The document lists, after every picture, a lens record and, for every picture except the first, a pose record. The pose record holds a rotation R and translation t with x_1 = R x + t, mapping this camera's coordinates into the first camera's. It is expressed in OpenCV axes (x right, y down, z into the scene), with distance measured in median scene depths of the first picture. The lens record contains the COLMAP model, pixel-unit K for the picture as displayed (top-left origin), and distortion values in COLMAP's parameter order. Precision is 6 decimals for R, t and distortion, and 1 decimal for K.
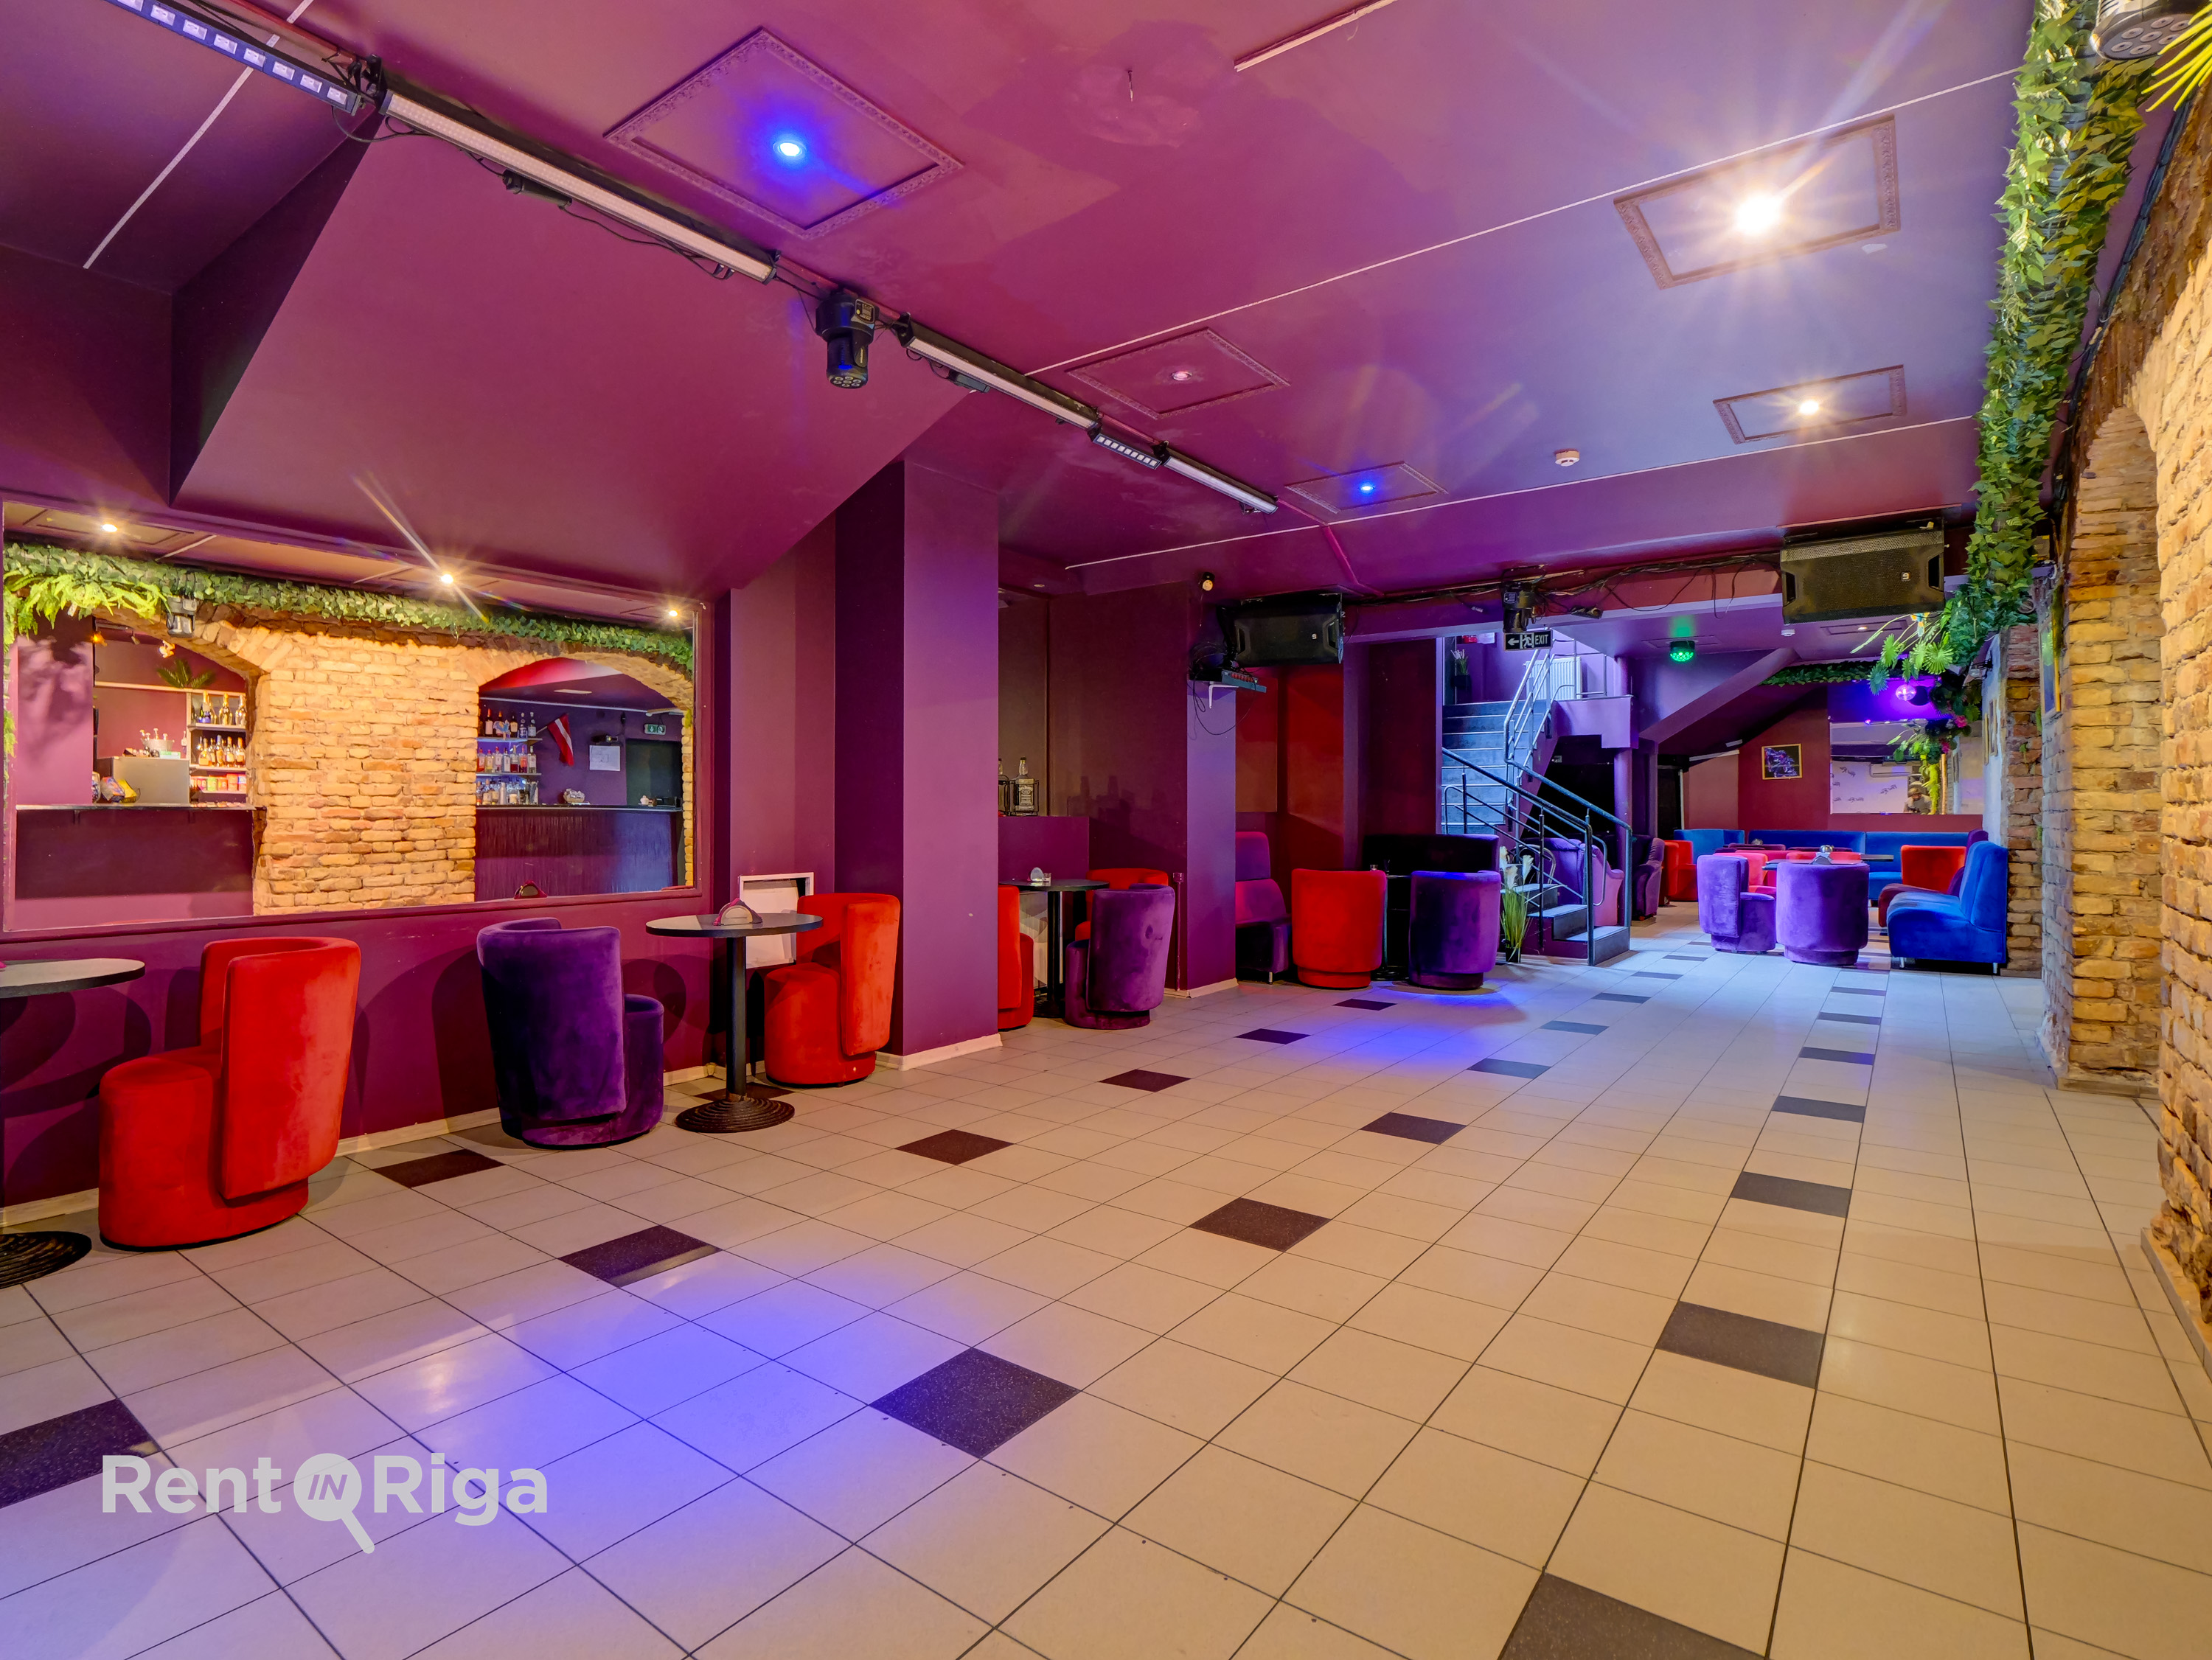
lens RADIAL K [[1129.6, 0, 1092.1], [0, 1129.6, 814.5], [0, 0, 1]] dist [-0.002601, -0.001056]
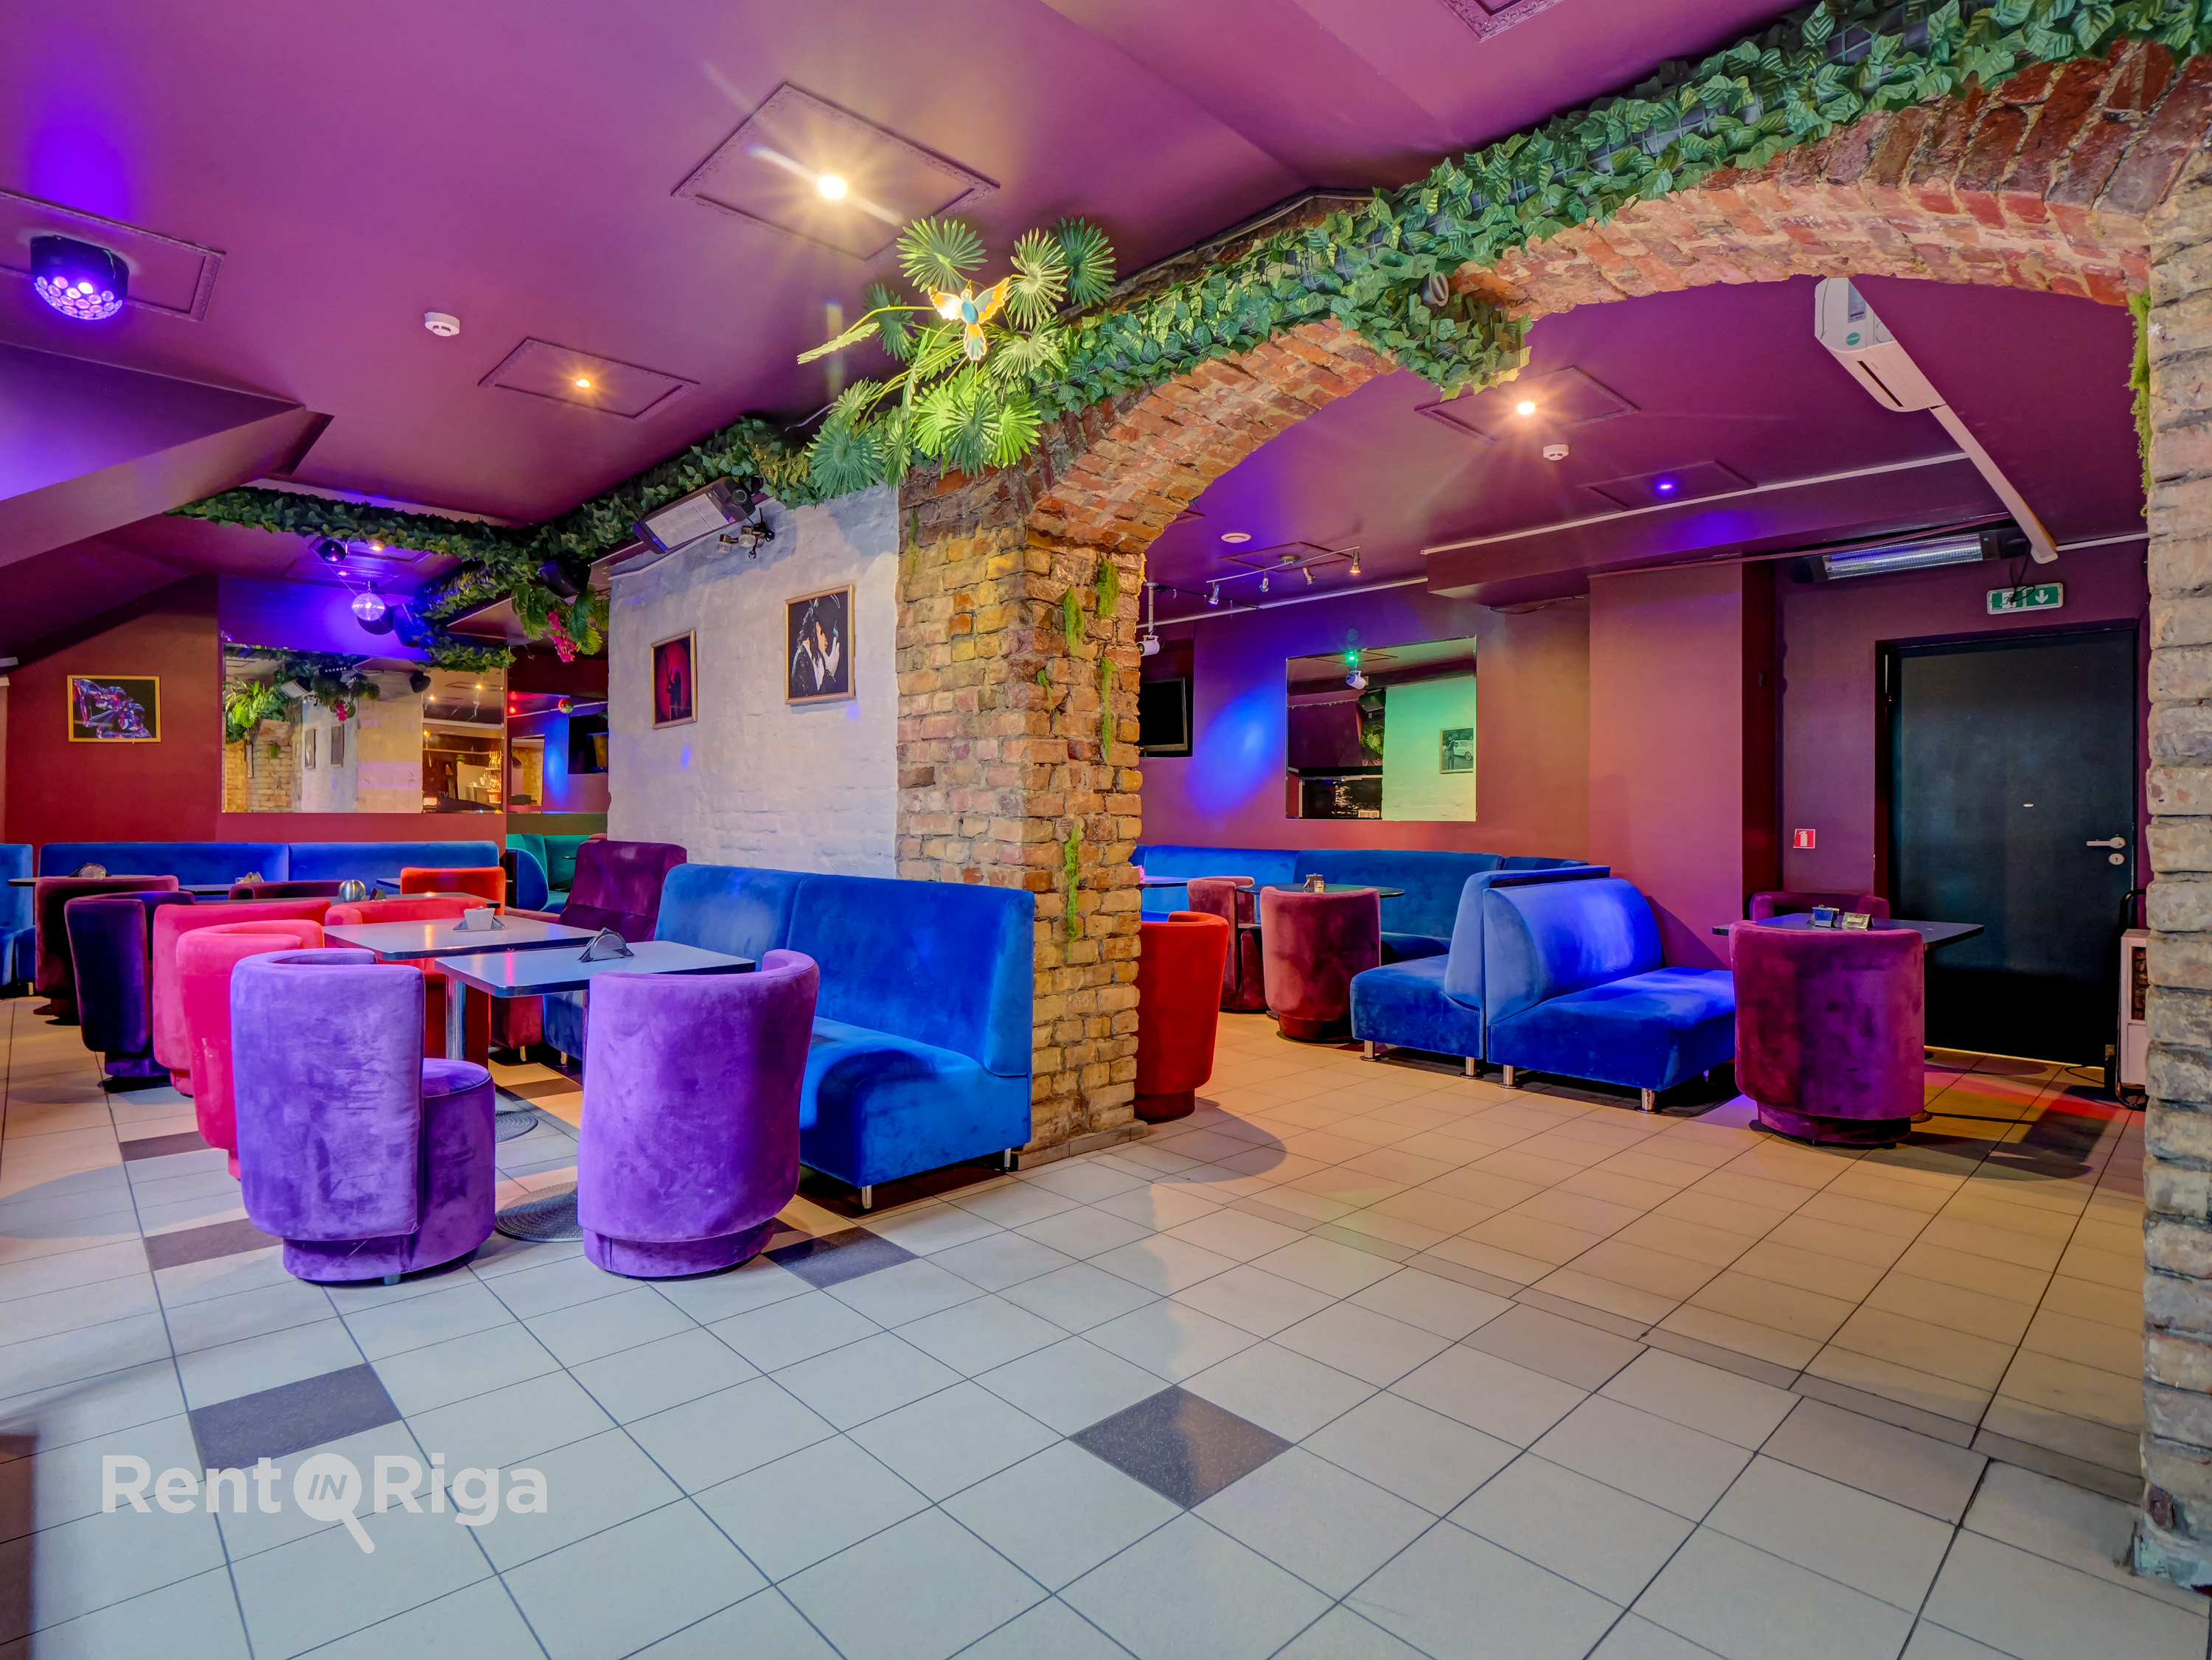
lens RADIAL K [[1129.6, 0, 1092.1], [0, 1129.6, 814.5], [0, 0, 1]] dist [-0.002601, -0.001056]
pose [[0.182690, 0.000377, 0.983171, 0.360978], [-0.003471, 0.999994, 0.000261, -0.001736], [-0.983164, -0.003460, 0.182690, 0.890191]]
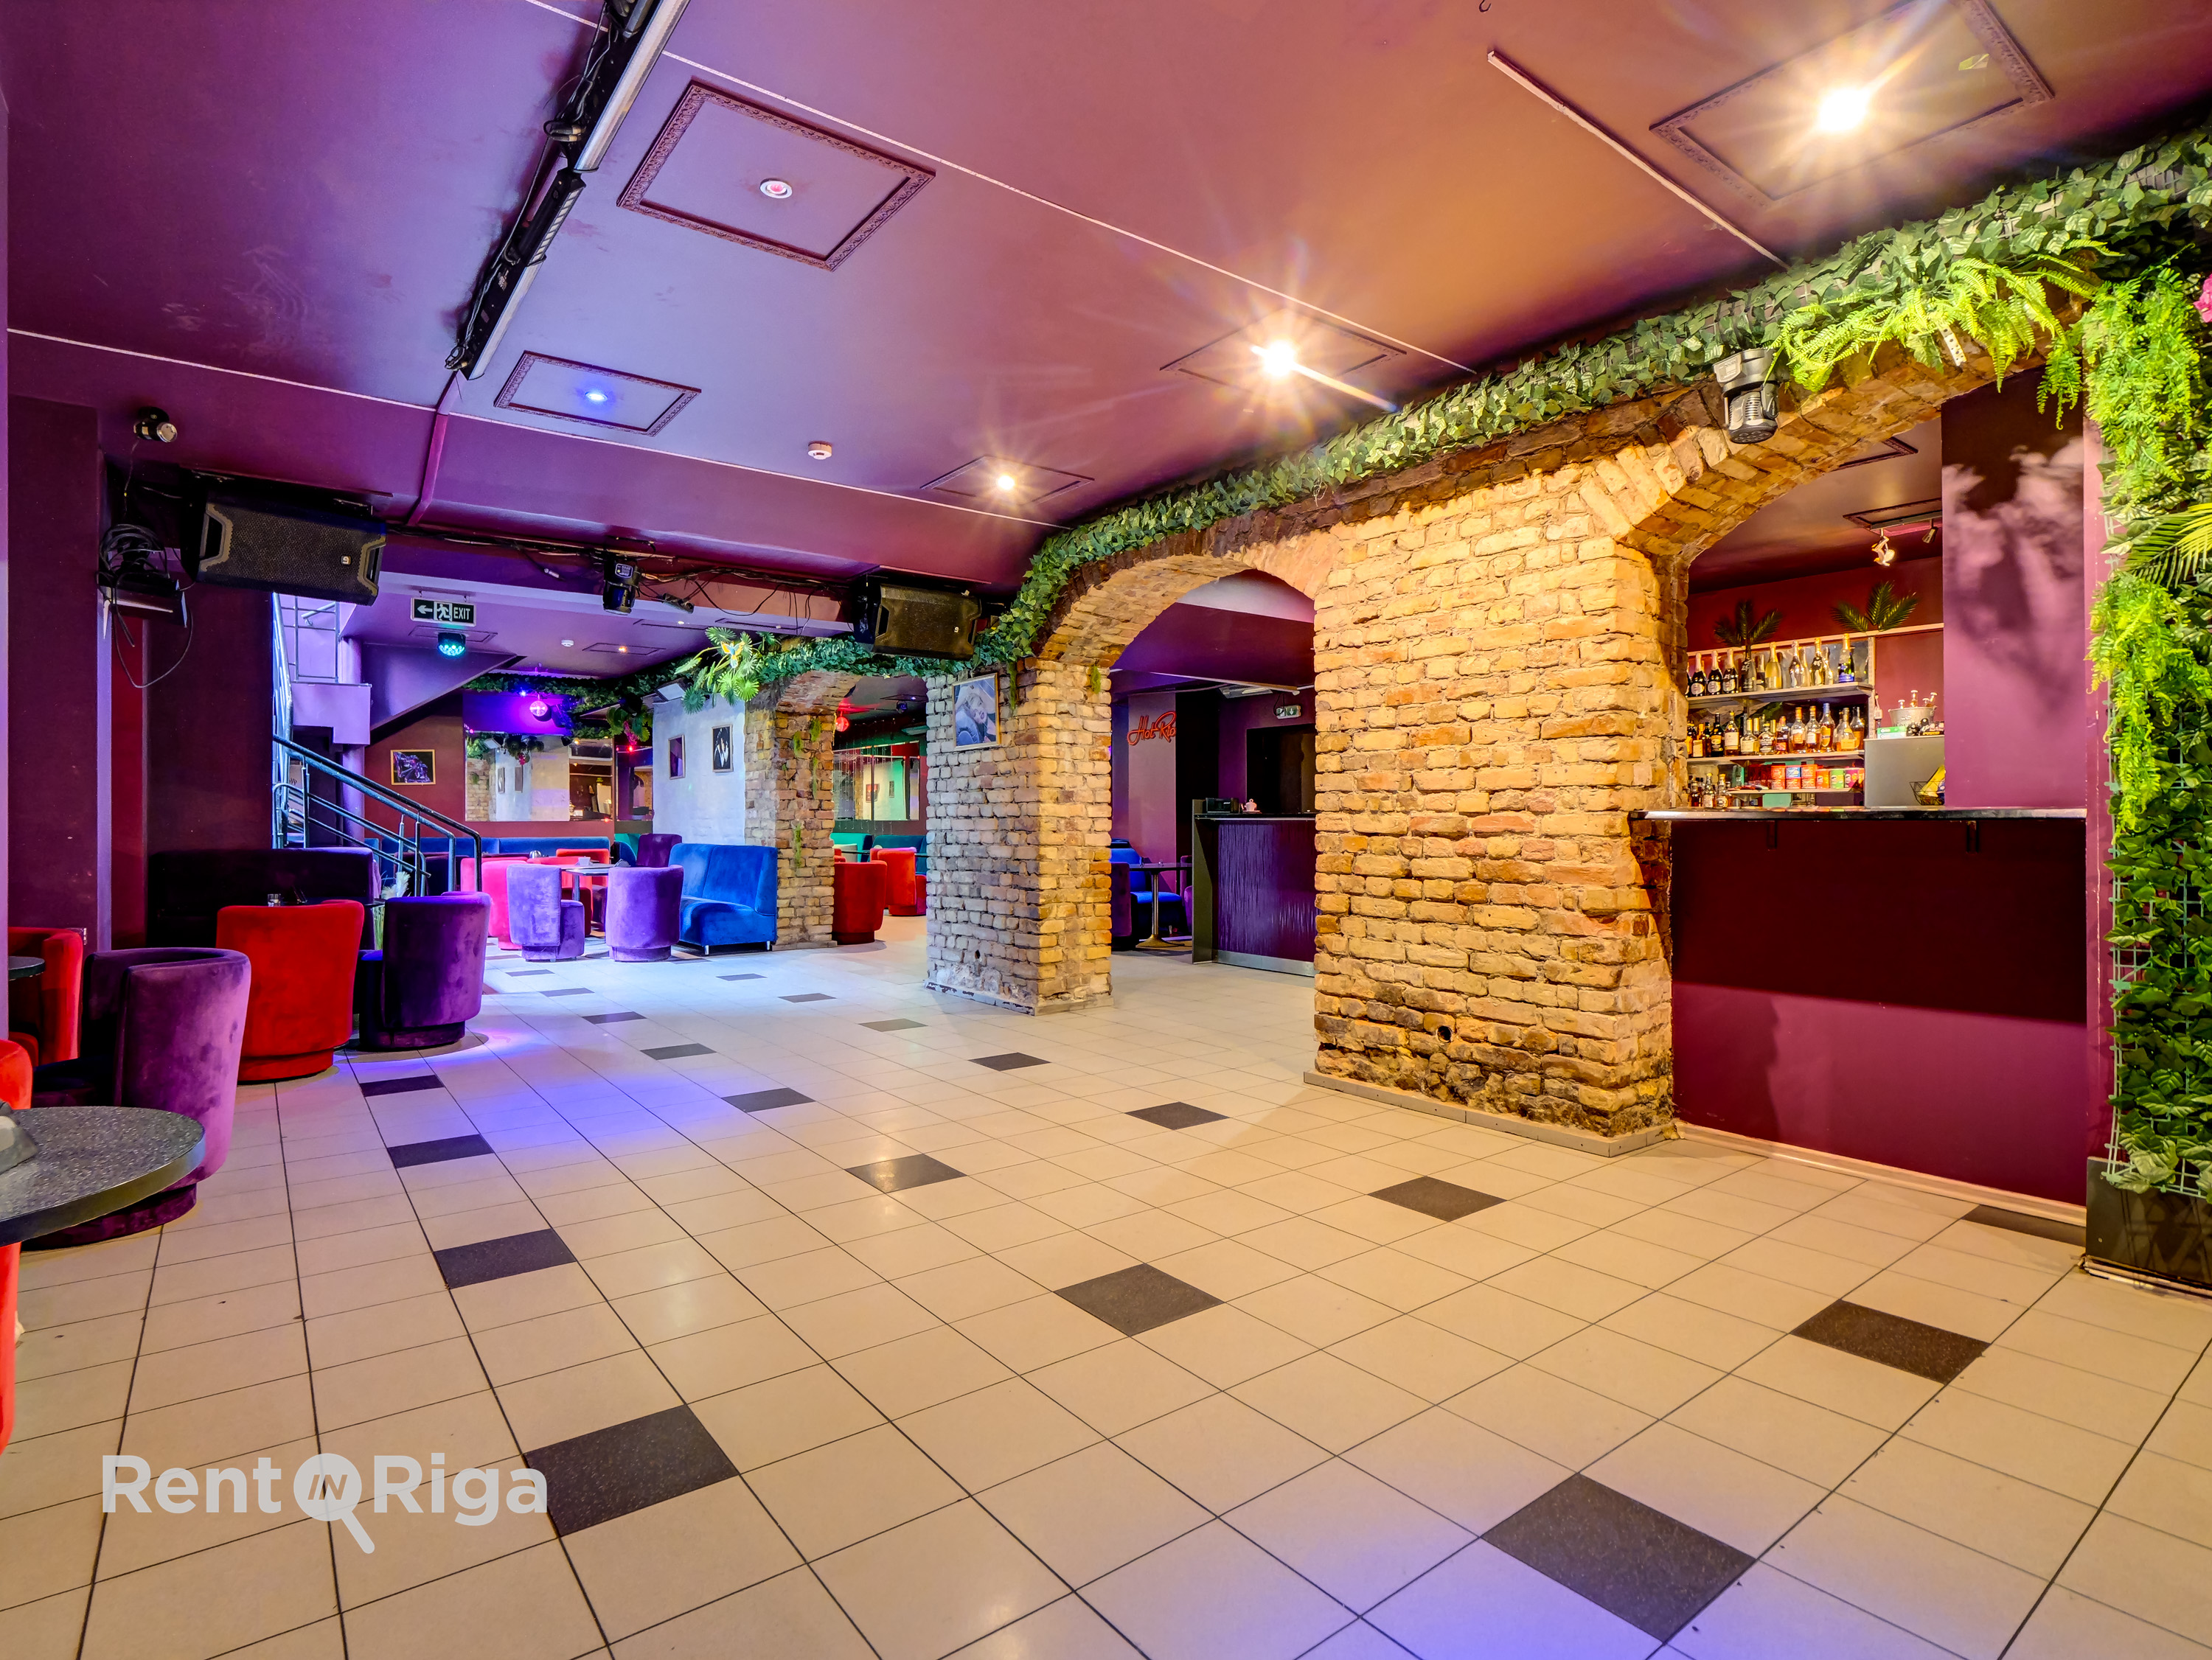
lens RADIAL K [[1117.9, 0, 1091.1], [0, 1117.9, 823.2], [0, 0, 1]] dist [-0.001721, -0.000132]
pose [[0.284636, -0.004676, 0.958624, -0.269323], [0.003809, 0.999986, 0.003747, -0.000214], [-0.958628, 0.002585, 0.284650, 0.317485]]
